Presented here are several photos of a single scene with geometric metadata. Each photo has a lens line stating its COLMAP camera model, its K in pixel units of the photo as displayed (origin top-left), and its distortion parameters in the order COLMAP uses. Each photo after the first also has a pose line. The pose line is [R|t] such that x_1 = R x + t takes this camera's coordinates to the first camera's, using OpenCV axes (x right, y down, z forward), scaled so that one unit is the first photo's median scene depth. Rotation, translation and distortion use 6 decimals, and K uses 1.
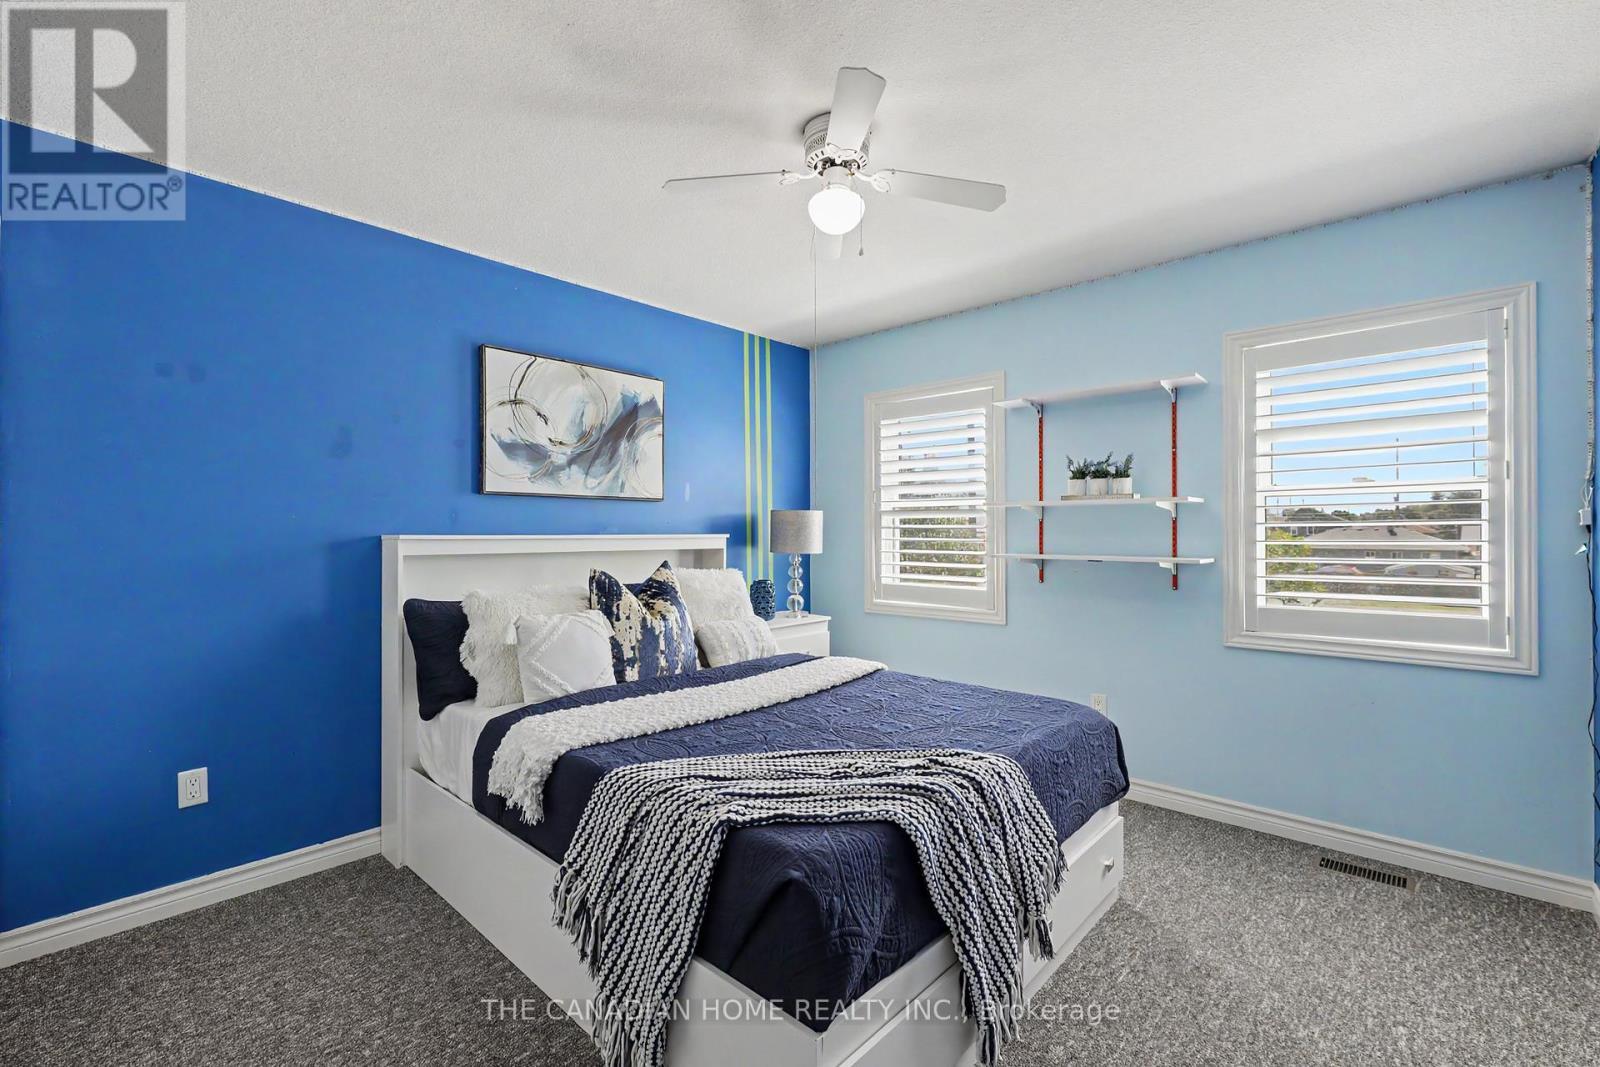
lens RADIAL K [[680.1, 0, 799.7], [0, 680.1, 530.0], [0, 0, 1]] dist [-0.009375, -0.000127]
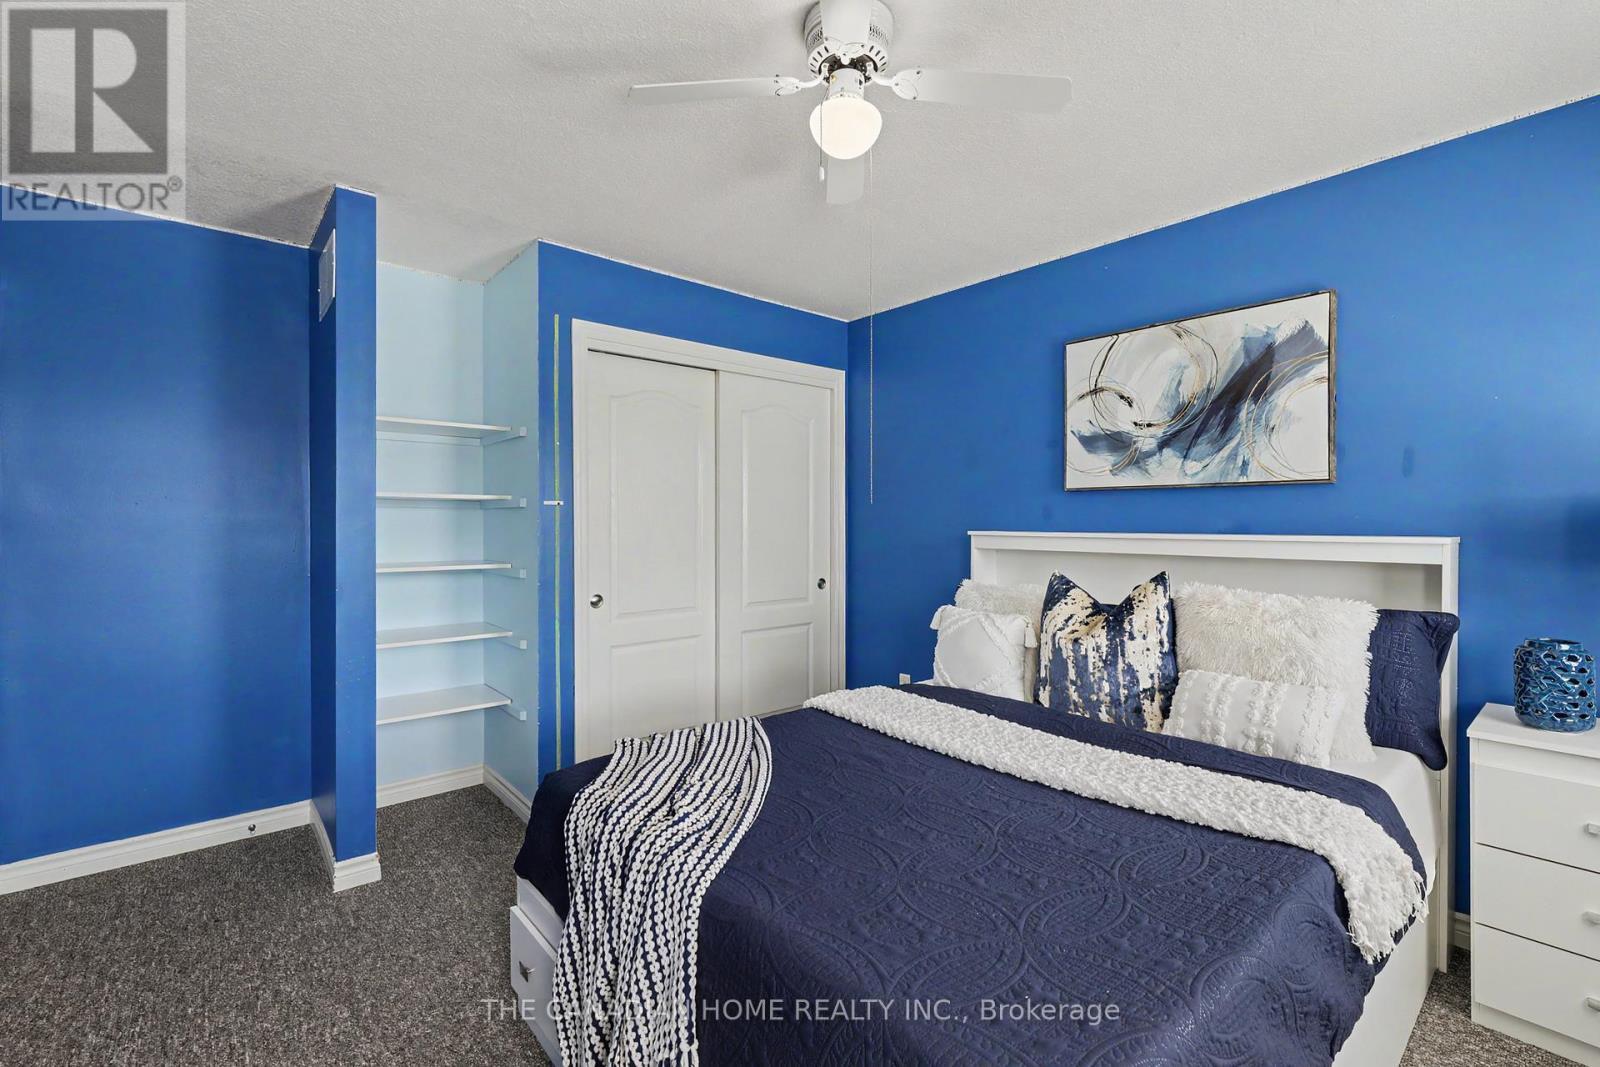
lens RADIAL K [[680.1, 0, 799.7], [0, 680.1, 530.0], [0, 0, 1]] dist [-0.009375, -0.000127]
pose [[-0.095354, 0.015034, -0.995330, 0.538898], [0.005238, 0.999880, 0.014601, -0.011678], [0.995430, -0.003821, -0.095422, 0.653364]]
